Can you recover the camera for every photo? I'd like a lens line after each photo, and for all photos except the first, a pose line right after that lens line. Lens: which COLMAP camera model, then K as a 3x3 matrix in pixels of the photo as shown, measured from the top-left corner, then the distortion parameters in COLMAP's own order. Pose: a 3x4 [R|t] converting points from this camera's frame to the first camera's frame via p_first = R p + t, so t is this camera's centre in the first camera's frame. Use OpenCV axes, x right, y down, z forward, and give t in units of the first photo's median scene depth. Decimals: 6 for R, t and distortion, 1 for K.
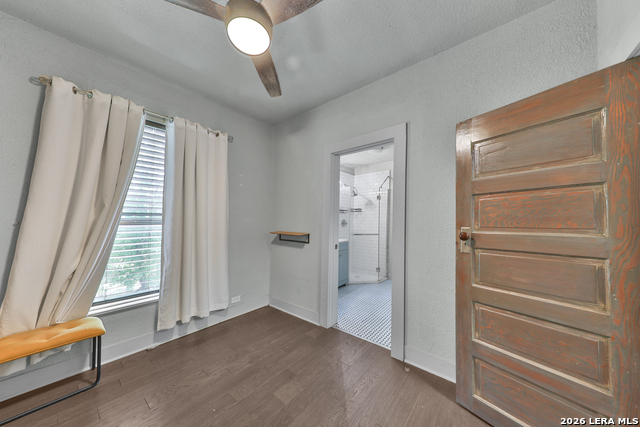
lens RADIAL K [[213.1, 0, 324.8], [0, 213.1, 217.6], [0, 0, 1]] dist [0.000266, -0.000015]
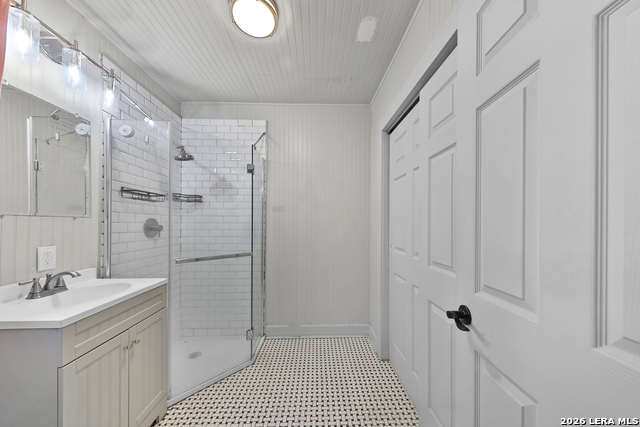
lens RADIAL K [[216.3, 0, 322.4], [0, 216.3, 225.4], [0, 0, 1]] dist [0.009737, -0.005302]
pose [[0.745977, -0.014171, 0.665821, 0.059115], [-0.005655, 0.999603, 0.027610, 0.007363], [-0.665948, -0.024361, 0.745600, 0.515213]]
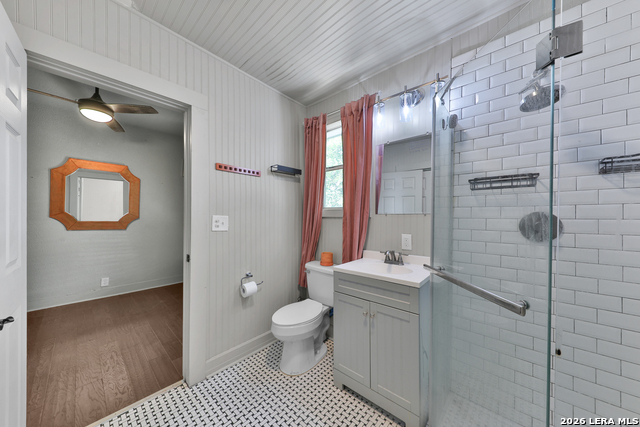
lens RADIAL K [[213.1, 0, 324.8], [0, 213.1, 217.6], [0, 0, 1]] dist [0.000266, -0.000015]
pose [[-0.039667, -0.013754, -0.999118, 0.357365], [0.010680, 0.999842, -0.014188, 0.015108], [0.999156, -0.011234, -0.039513, 0.778817]]
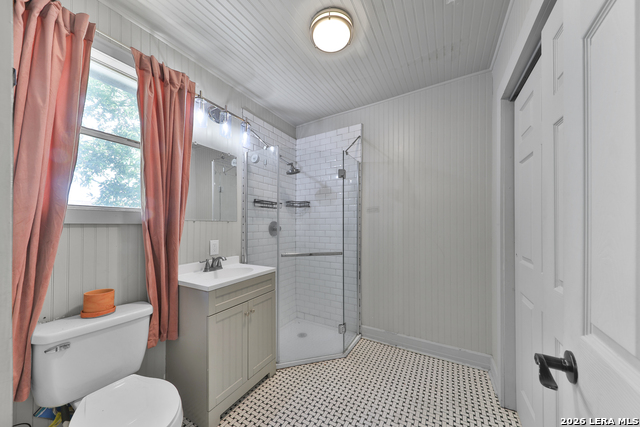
lens RADIAL K [[218.4, 0, 321.0], [0, 218.4, 225.3], [0, 0, 1]] dist [0.001109, -0.000058]
pose [[0.985703, -0.015599, 0.167769, 0.113958], [0.012555, 0.999737, 0.019191, 0.007986], [-0.168024, -0.016810, 0.985639, 0.485038]]
